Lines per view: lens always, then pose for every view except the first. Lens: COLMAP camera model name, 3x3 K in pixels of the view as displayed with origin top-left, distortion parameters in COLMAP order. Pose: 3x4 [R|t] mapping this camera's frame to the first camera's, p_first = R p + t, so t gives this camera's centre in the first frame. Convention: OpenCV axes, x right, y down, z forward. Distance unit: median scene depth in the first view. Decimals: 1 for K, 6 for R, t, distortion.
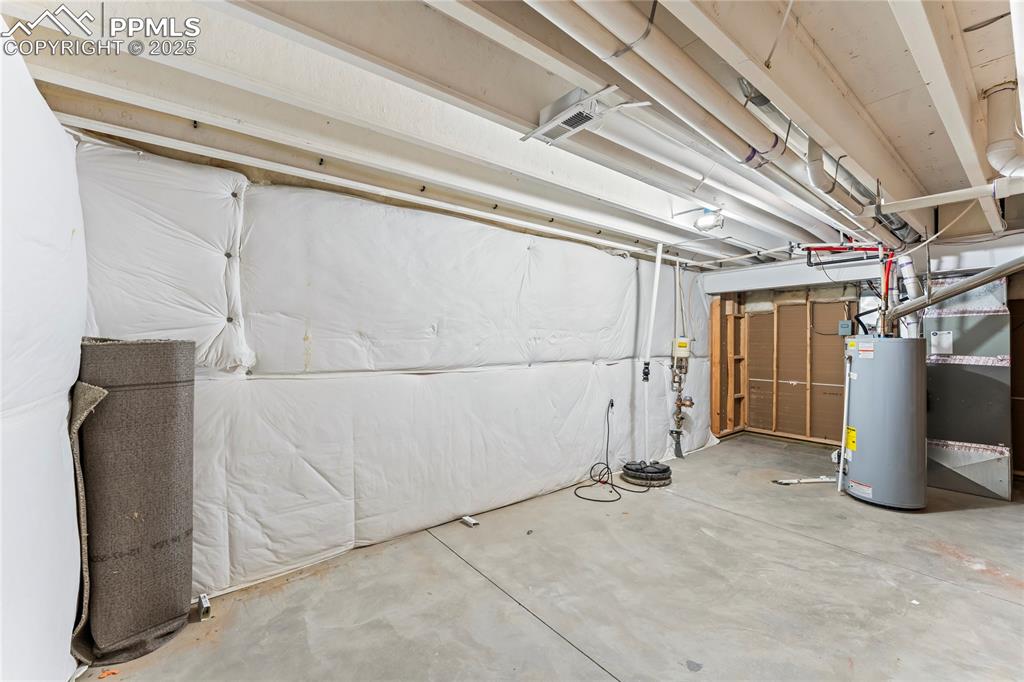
lens RADIAL K [[408.6, 0, 506.9], [0, 408.6, 339.7], [0, 0, 1]] dist [-0.002151, -0.000278]
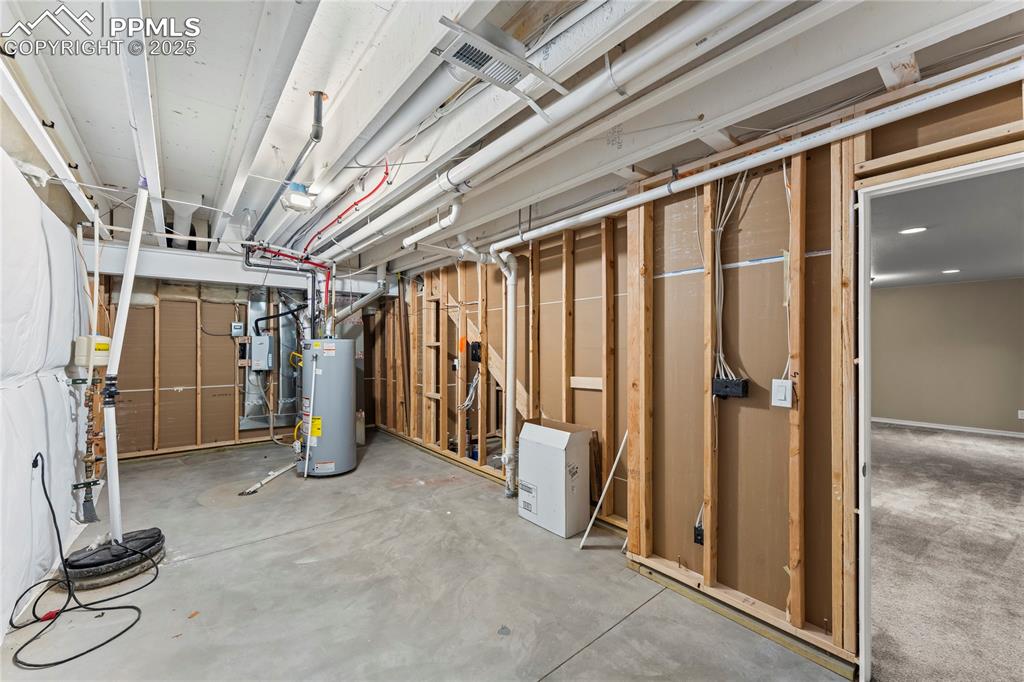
lens RADIAL K [[408.6, 0, 506.9], [0, 408.6, 339.7], [0, 0, 1]] dist [-0.002151, -0.000278]
pose [[-0.023911, 0.008006, 0.999682, -0.358194], [-0.004742, 0.999956, -0.008122, 0.005262], [-0.999703, -0.004935, -0.023871, 0.548058]]
